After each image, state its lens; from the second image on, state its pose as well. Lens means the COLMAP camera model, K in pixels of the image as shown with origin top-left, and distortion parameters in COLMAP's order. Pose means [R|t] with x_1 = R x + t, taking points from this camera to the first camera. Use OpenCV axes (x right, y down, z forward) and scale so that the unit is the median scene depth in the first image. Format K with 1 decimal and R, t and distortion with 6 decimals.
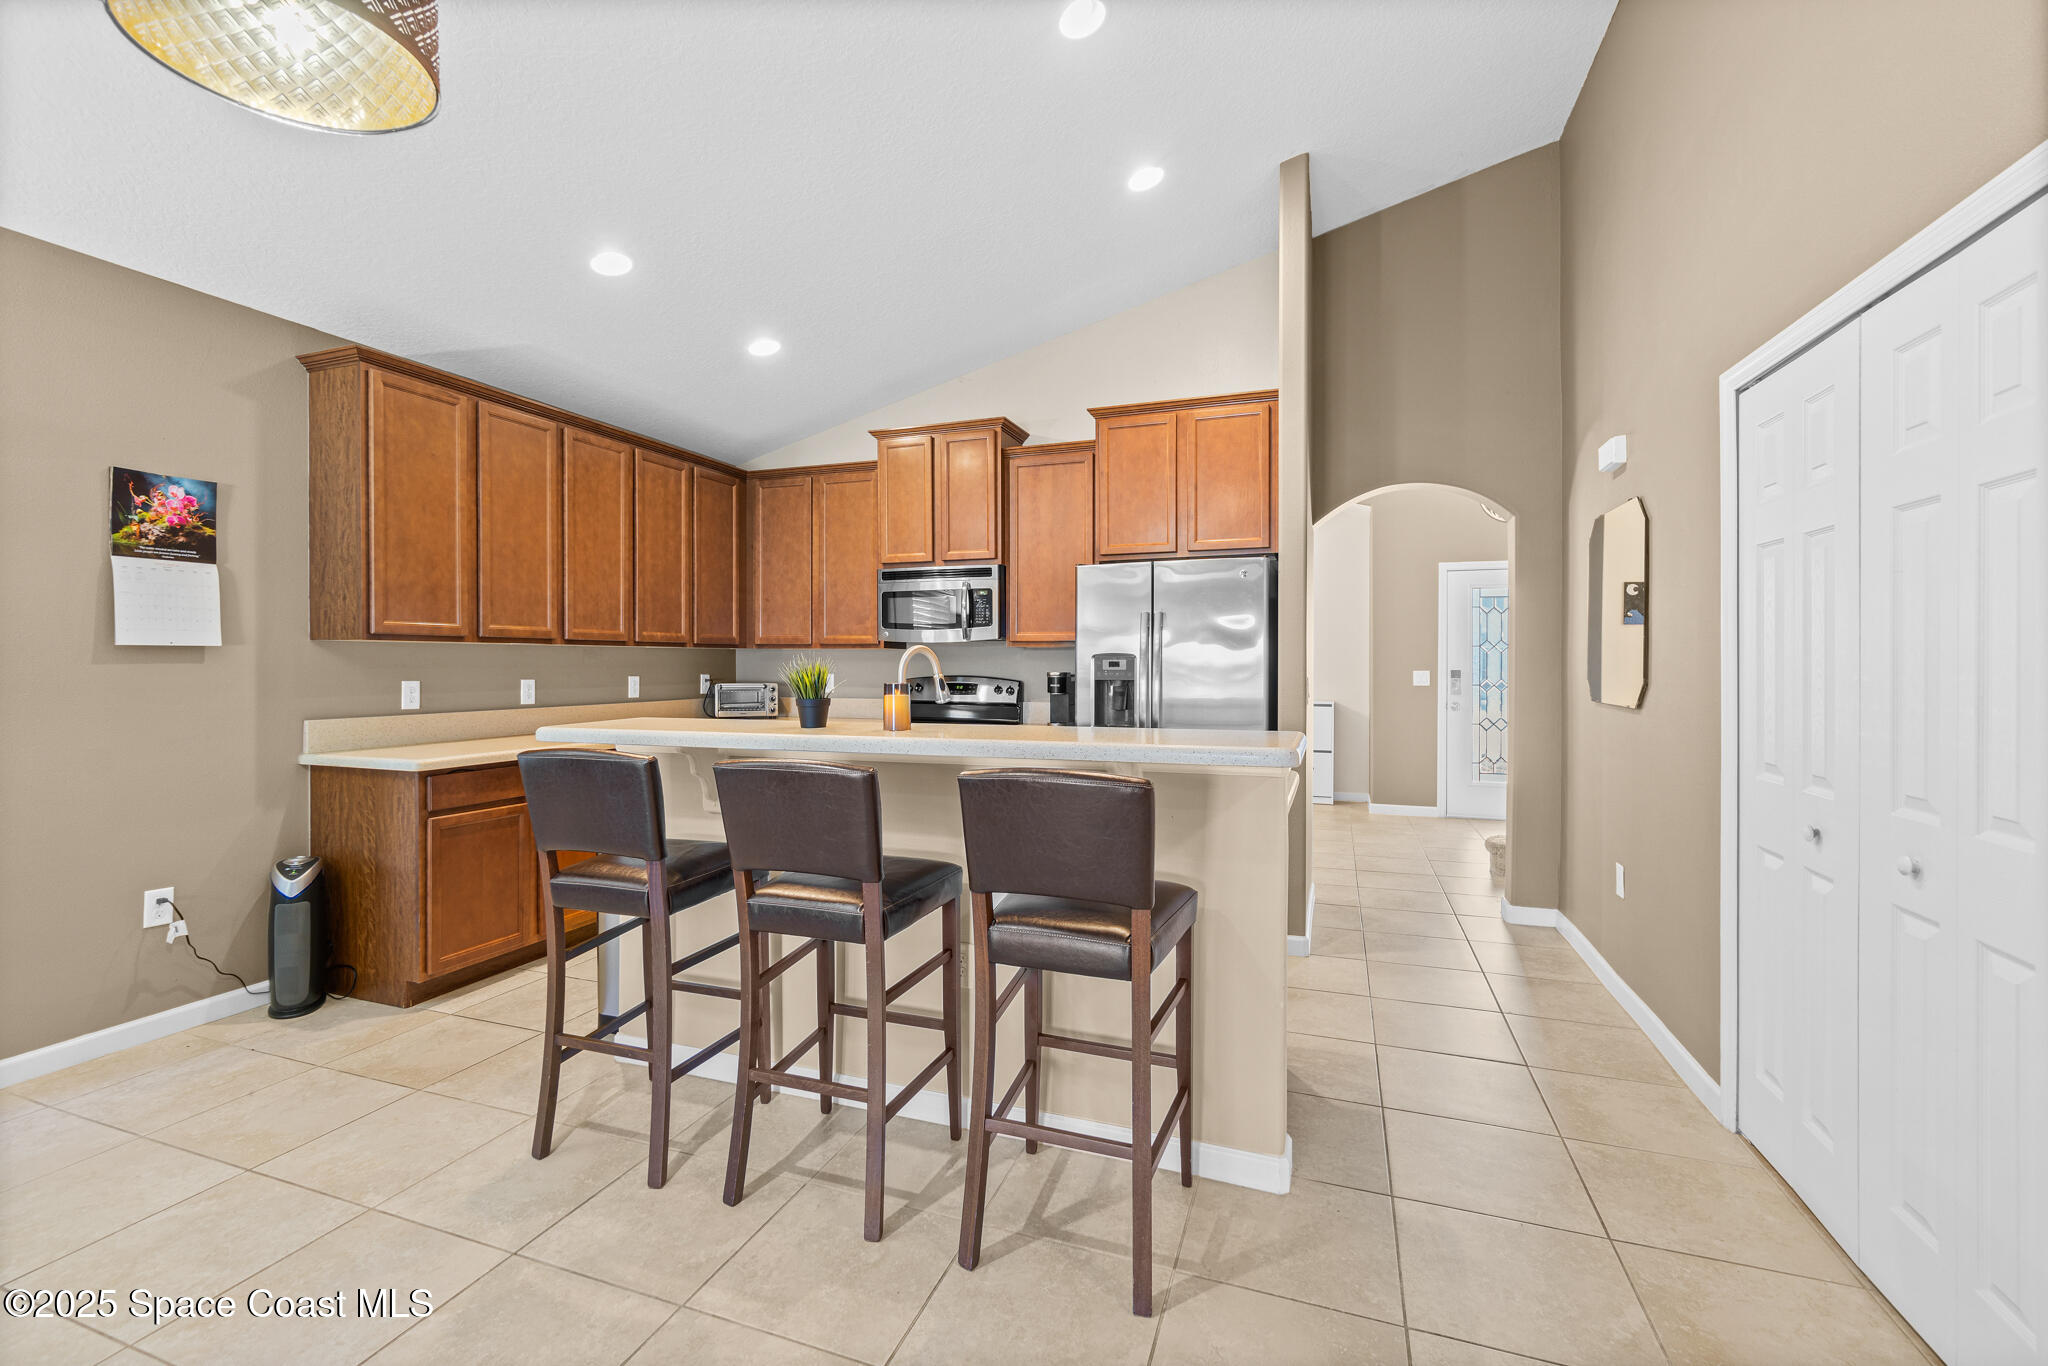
lens RADIAL K [[890.7, 0, 1003.9], [0, 890.7, 668.3], [0, 0, 1]] dist [-0.004399, 0.001166]
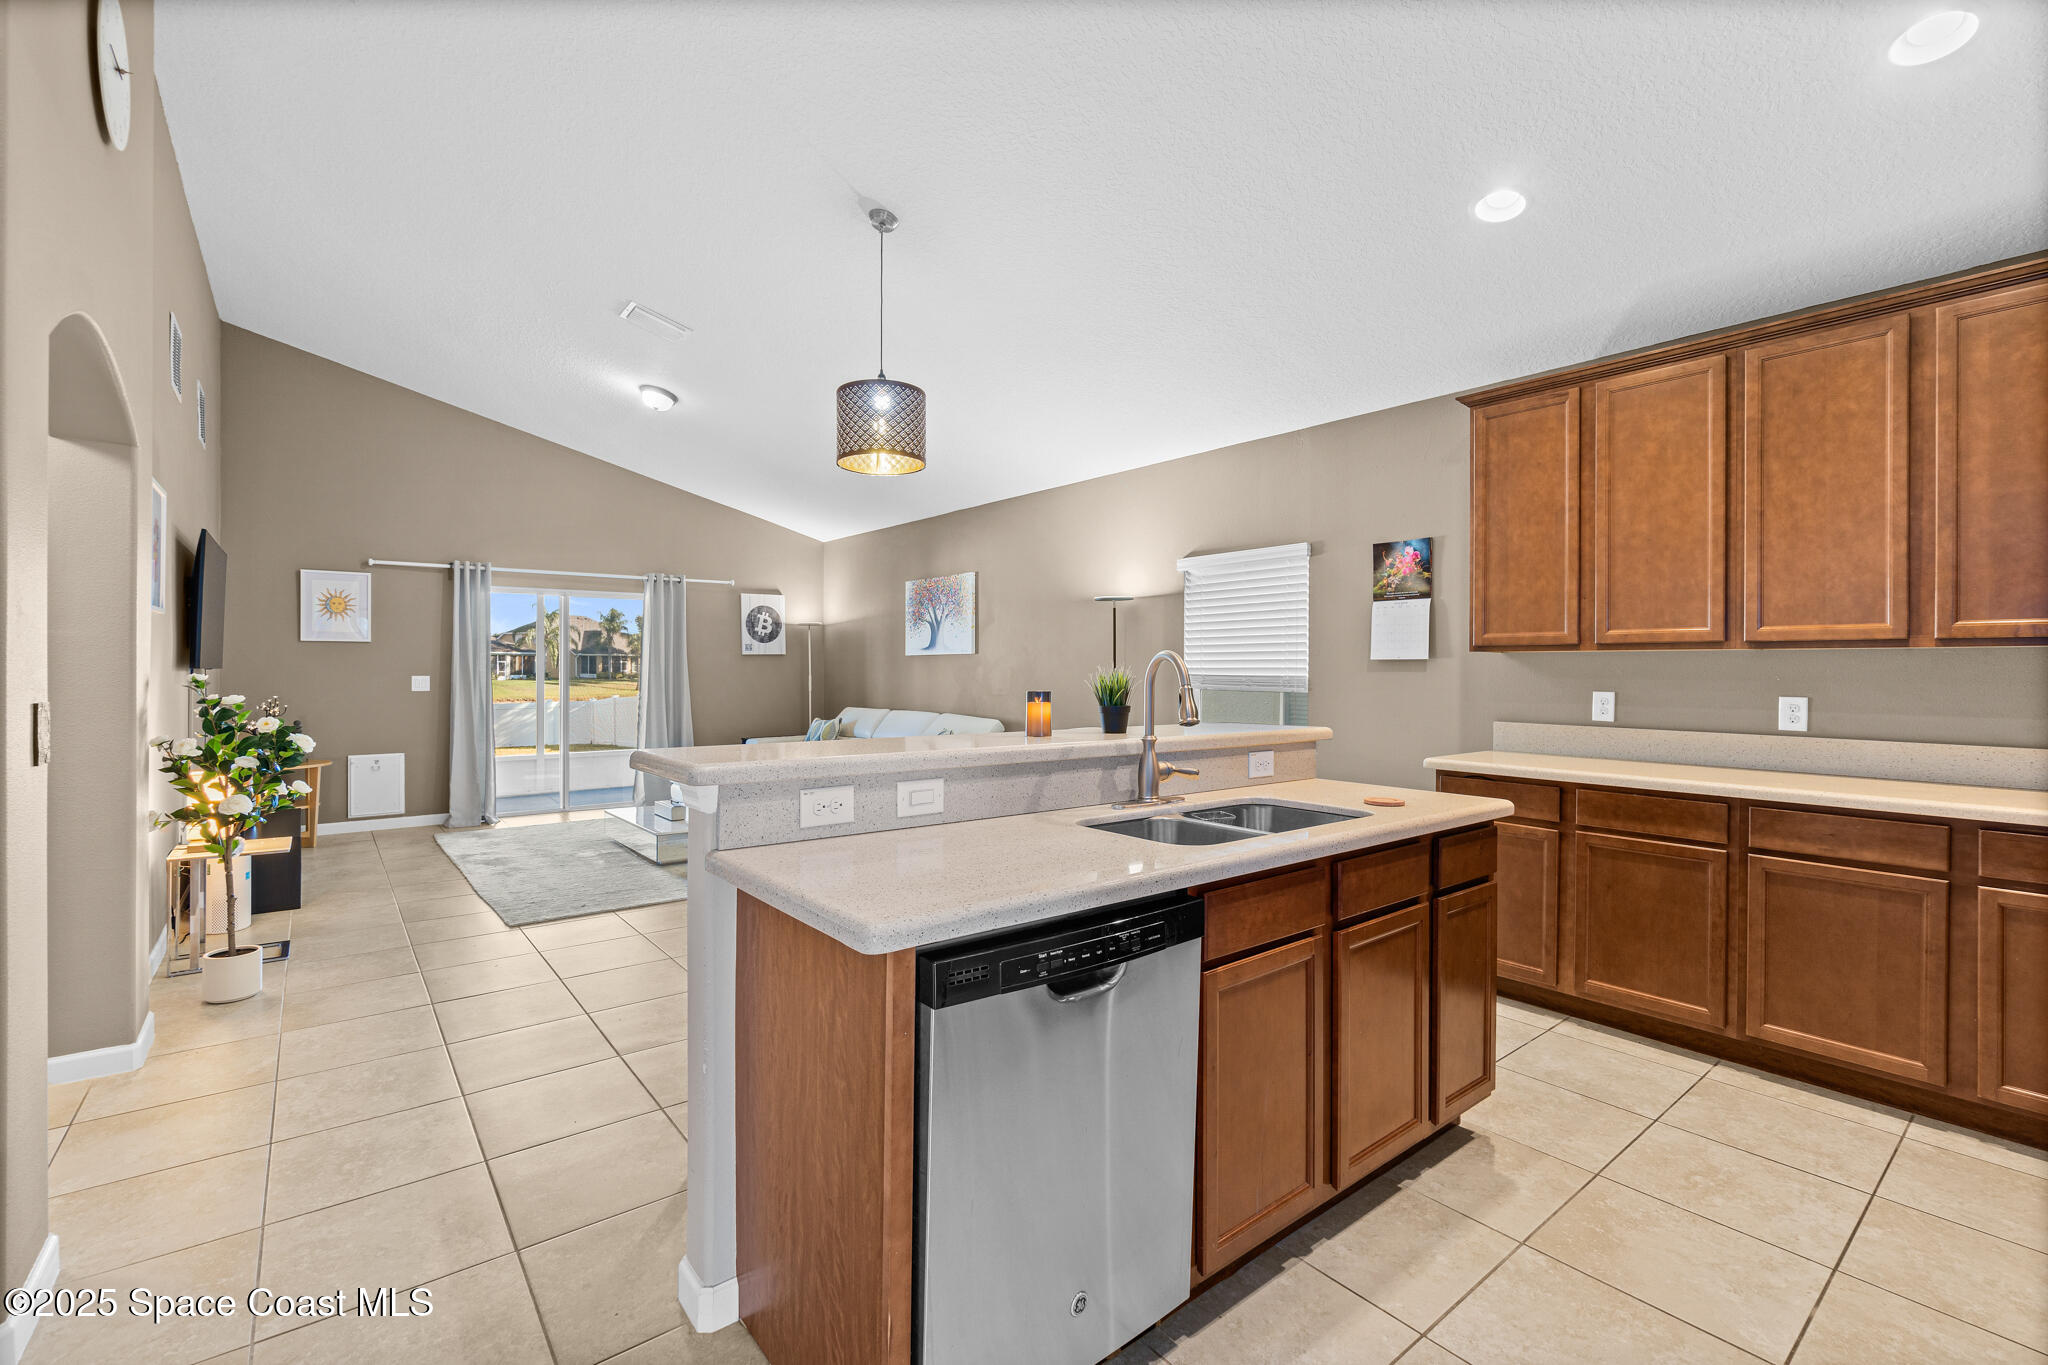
lens RADIAL K [[890.7, 0, 1003.9], [0, 890.7, 667.8], [0, 0, 1]] dist [-0.004399, 0.001166]
pose [[-0.528415, -0.002376, -0.848983, 0.423903], [-0.010491, 0.999938, 0.003731, -0.007177], [0.848922, 0.010878, -0.528407, 0.827430]]
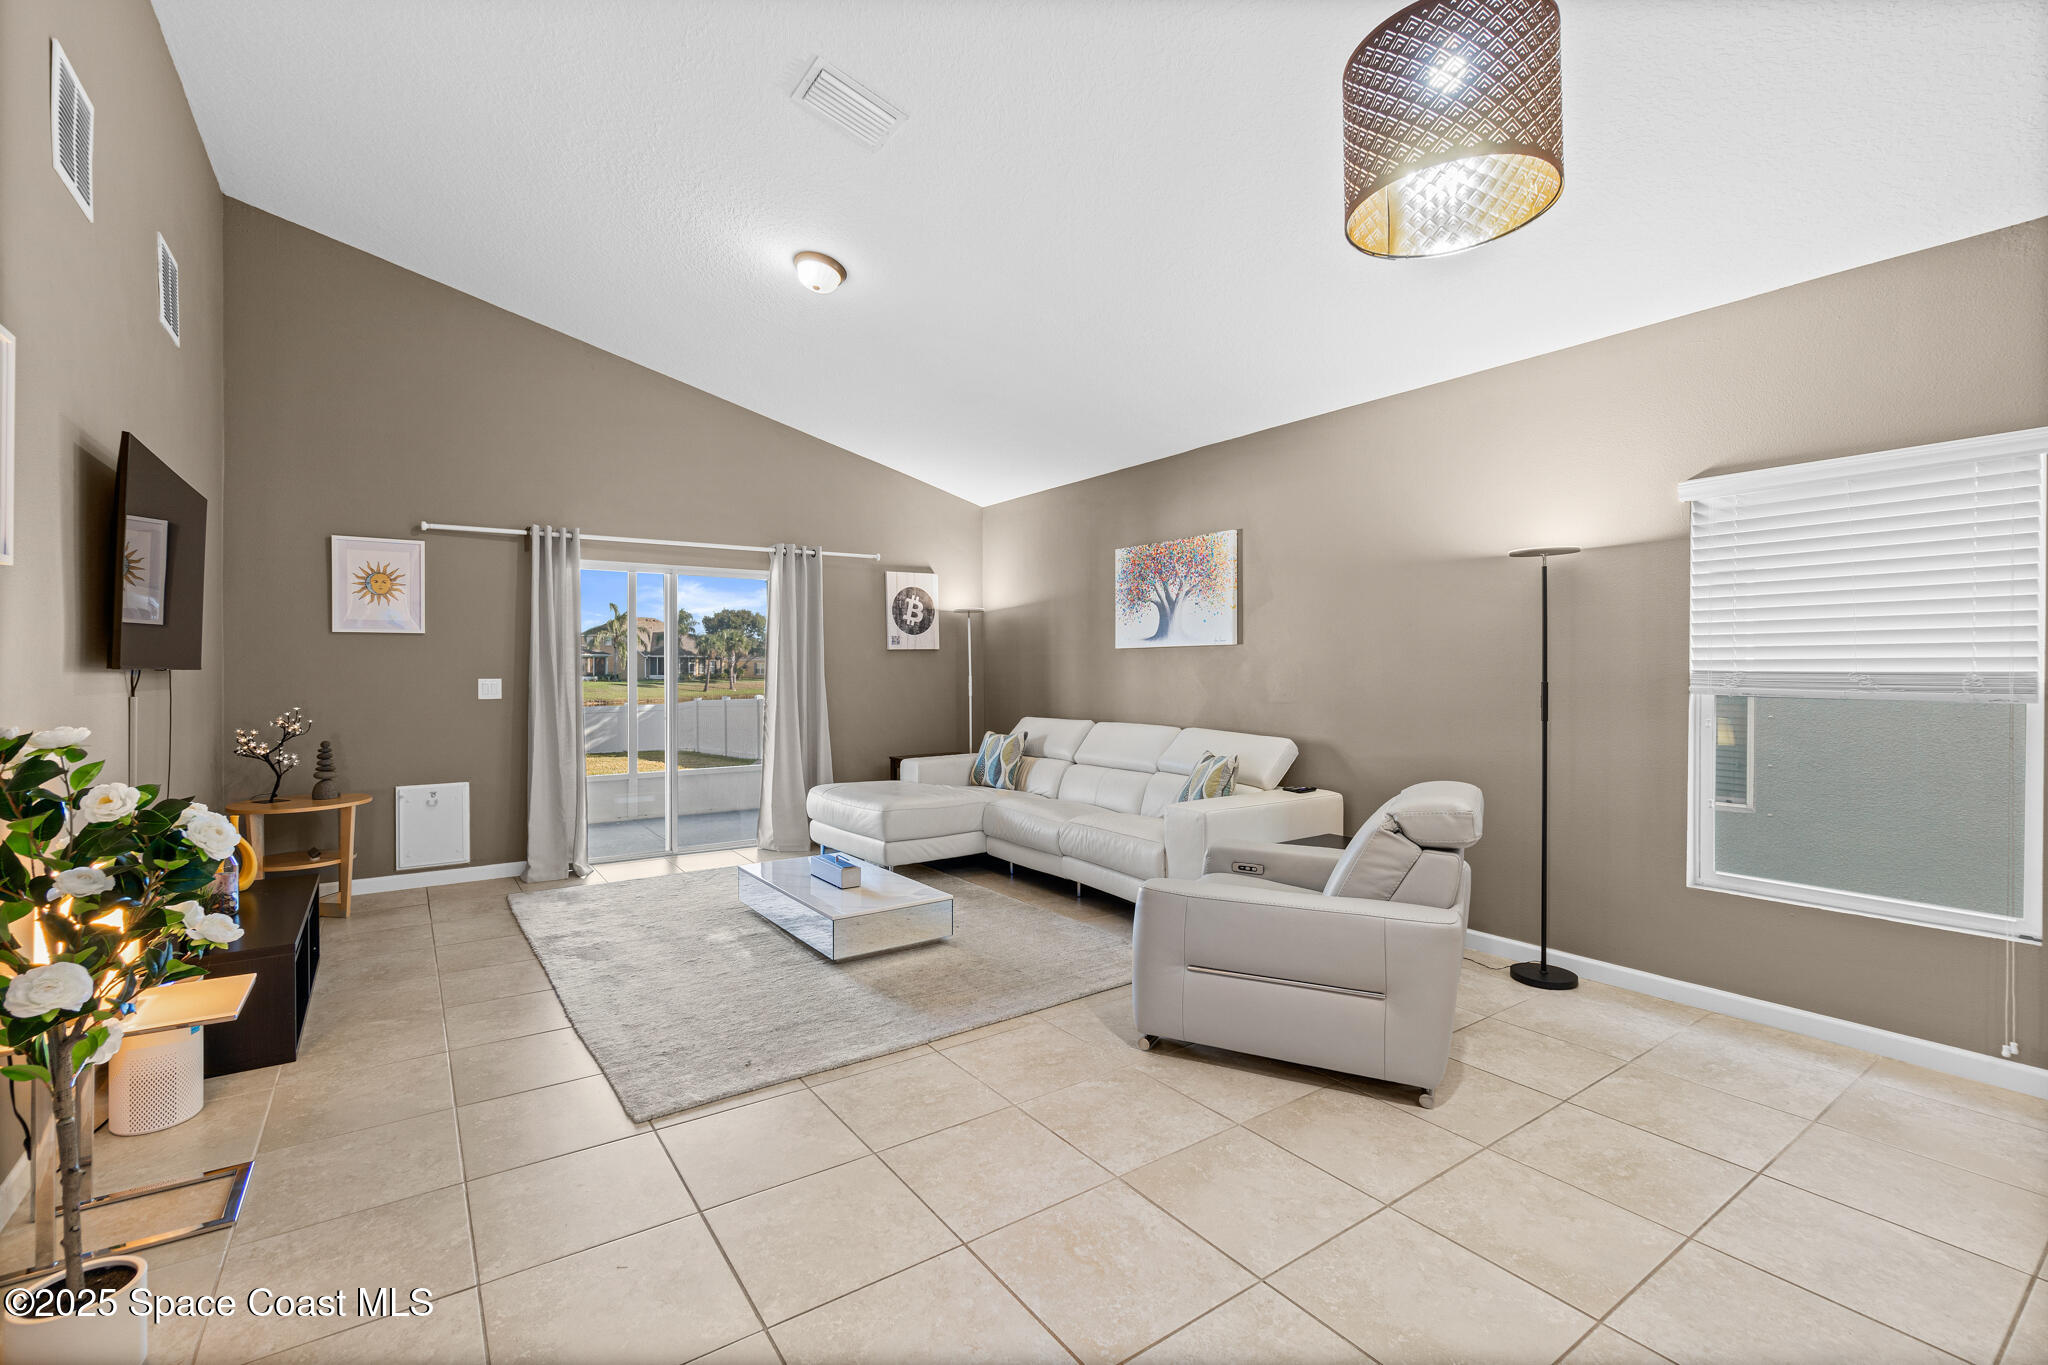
lens RADIAL K [[890.7, 0, 1003.9], [0, 890.7, 667.8], [0, 0, 1]] dist [-0.004399, 0.001166]
pose [[-0.580605, 0.000389, -0.814186, 0.193957], [-0.005149, 0.999978, 0.004149, 0.001007], [0.814169, 0.006601, -0.580590, 0.351748]]
